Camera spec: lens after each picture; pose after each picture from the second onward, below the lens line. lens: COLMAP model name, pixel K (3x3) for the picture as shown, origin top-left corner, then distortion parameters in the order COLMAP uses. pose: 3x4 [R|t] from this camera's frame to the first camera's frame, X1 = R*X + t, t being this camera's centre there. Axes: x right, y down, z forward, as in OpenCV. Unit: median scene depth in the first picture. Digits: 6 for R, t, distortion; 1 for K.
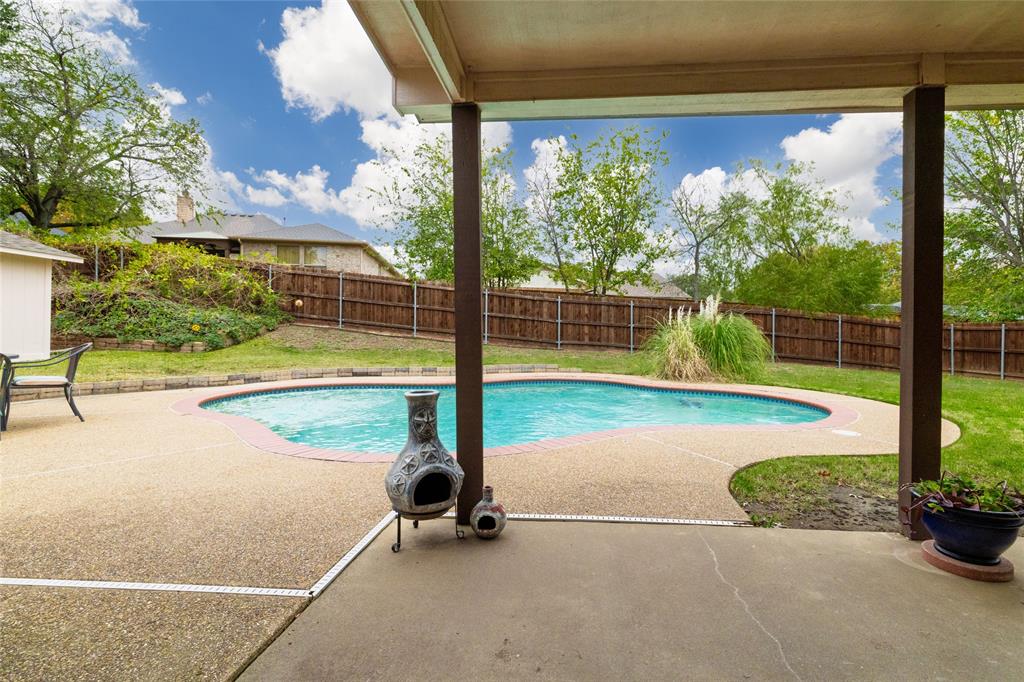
lens RADIAL K [[471.6, 0, 545.5], [0, 471.6, 334.7], [0, 0, 1]] dist [-0.002338, -0.000233]
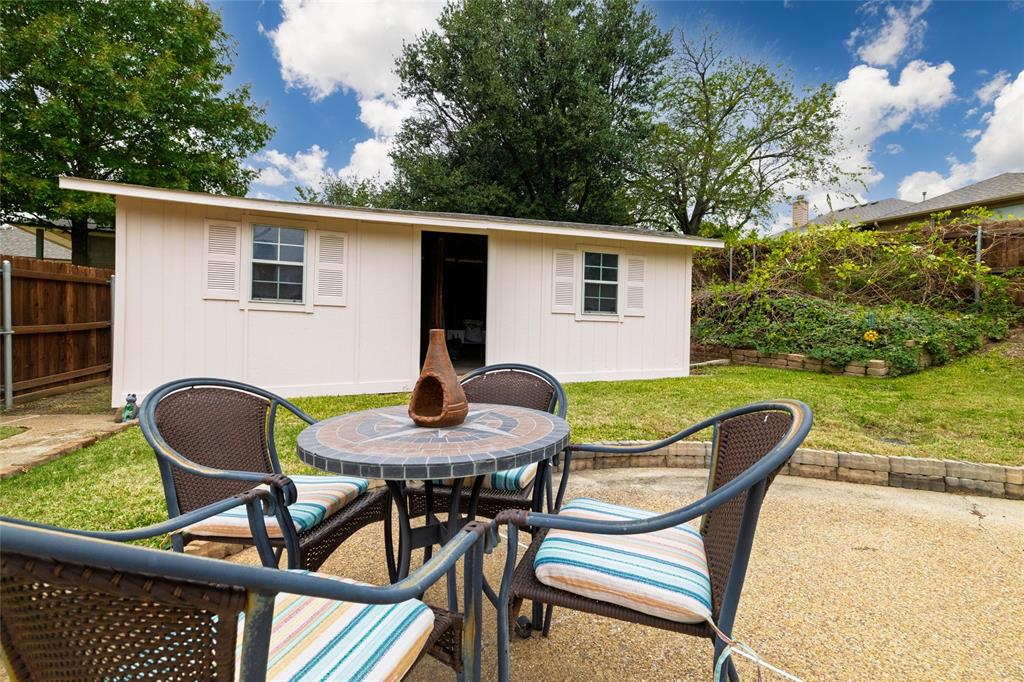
lens RADIAL K [[452.4, 0, 512.0], [0, 452.4, 341.0], [0, 0, 1]] dist [0.000748, 0.000327]
pose [[0.364726, 0.004481, -0.931104, -0.360548], [-0.009332, 0.999956, 0.001157, -0.004437], [0.931068, 0.008268, 0.364751, 0.353210]]
